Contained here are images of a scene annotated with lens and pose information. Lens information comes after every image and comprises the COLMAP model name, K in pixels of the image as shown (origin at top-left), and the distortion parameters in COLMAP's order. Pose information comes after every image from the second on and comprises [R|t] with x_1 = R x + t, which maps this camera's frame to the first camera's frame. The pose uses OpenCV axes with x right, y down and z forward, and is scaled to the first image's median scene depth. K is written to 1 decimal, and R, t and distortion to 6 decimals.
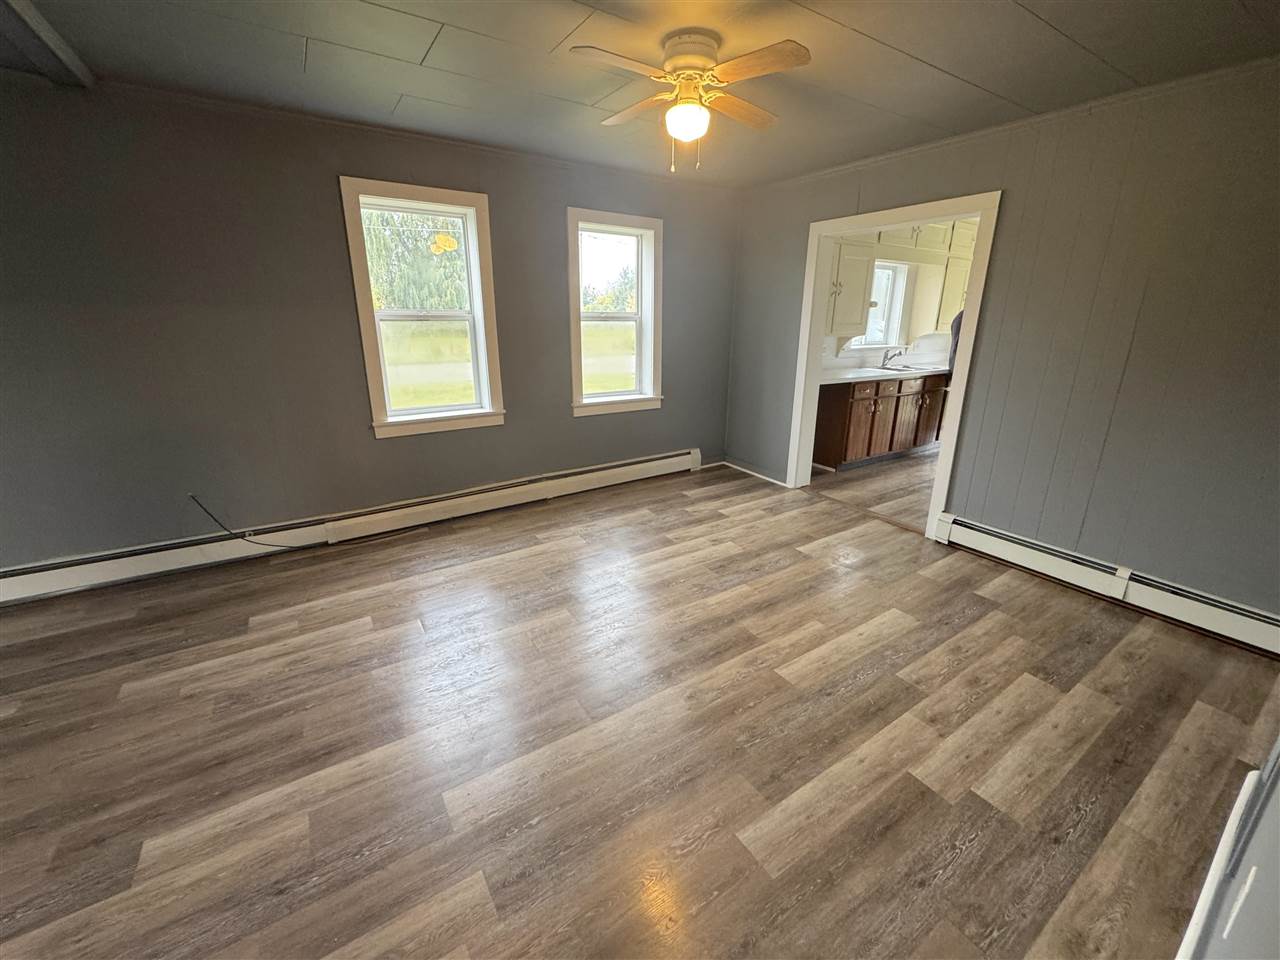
lens RADIAL K [[509.3, 0, 636.0], [0, 509.3, 484.9], [0, 0, 1]] dist [0.001428, 0.000733]
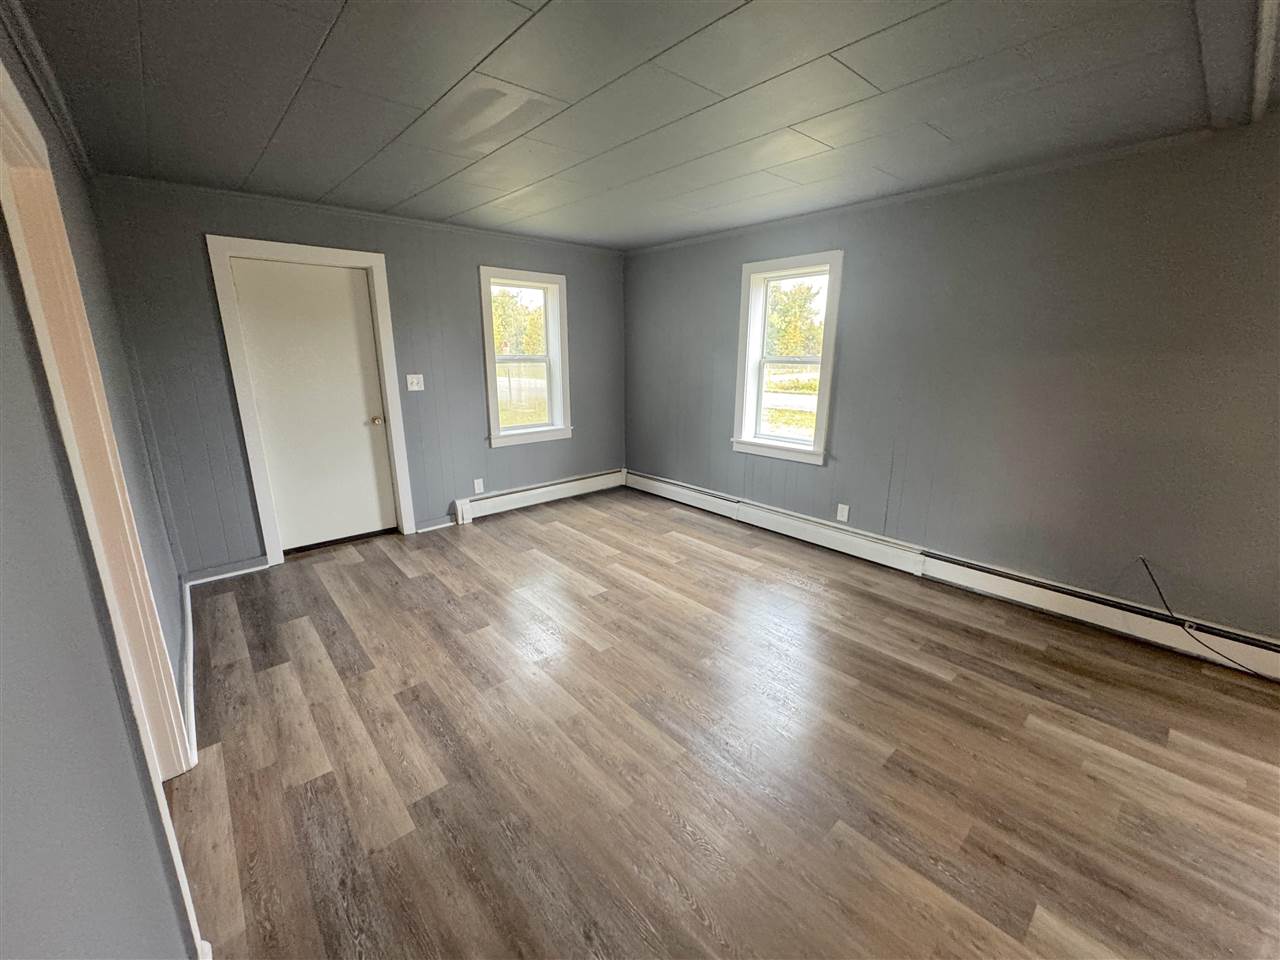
lens RADIAL K [[509.3, 0, 633.4], [0, 509.3, 475.5], [0, 0, 1]] dist [0.001428, 0.000733]
pose [[0.150478, 0.224983, -0.962673, -0.215663], [-0.311664, 0.934902, 0.169776, 0.015960], [0.938202, 0.274483, 0.210801, -0.077682]]
